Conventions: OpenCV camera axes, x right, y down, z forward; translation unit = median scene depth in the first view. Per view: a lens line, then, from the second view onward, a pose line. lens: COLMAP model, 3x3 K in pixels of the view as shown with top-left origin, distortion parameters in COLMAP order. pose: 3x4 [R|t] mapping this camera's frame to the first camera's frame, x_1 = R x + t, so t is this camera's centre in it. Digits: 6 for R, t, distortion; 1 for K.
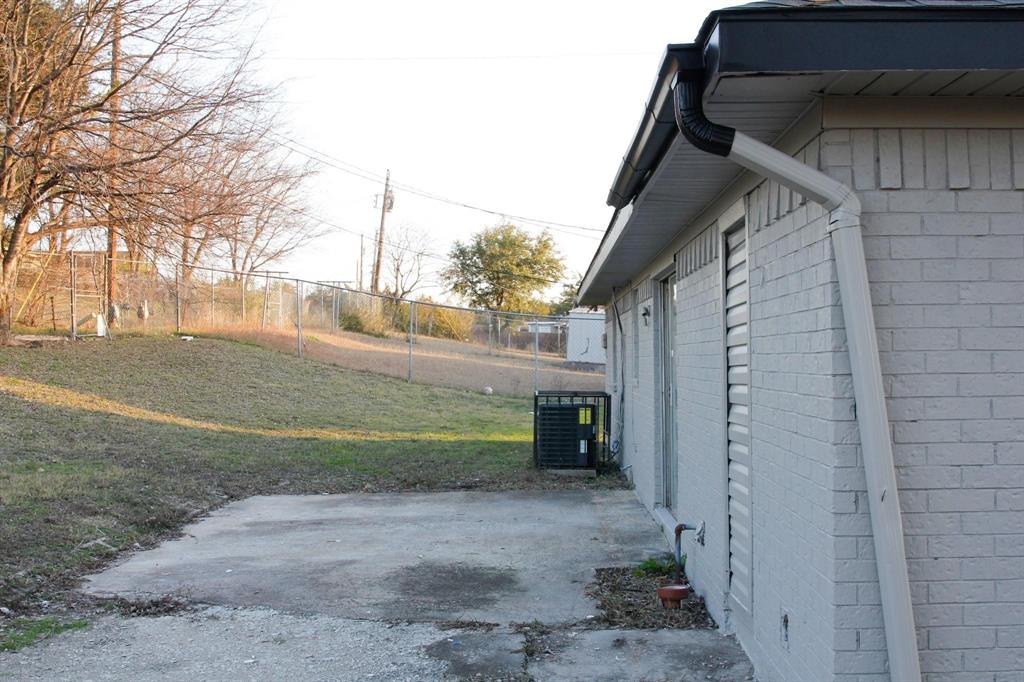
lens RADIAL K [[1156.9, 0, 512.0], [0, 1156.9, 341.0], [0, 0, 1]] dist [-0.104600, 0.049705]
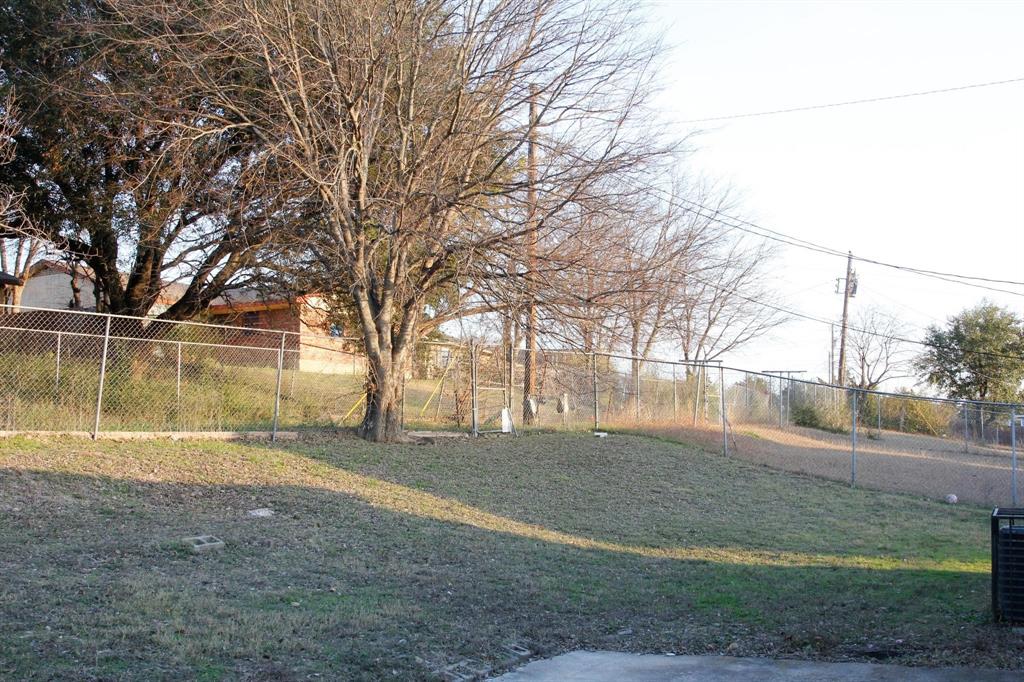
lens RADIAL K [[1156.9, 0, 512.0], [0, 1156.9, 341.0], [0, 0, 1]] dist [-0.104600, 0.049705]
pose [[0.917344, -0.032086, -0.396801, 0.013431], [-0.001163, 0.996526, -0.083270, 0.000027], [0.398095, 0.076849, 0.914120, 0.121715]]
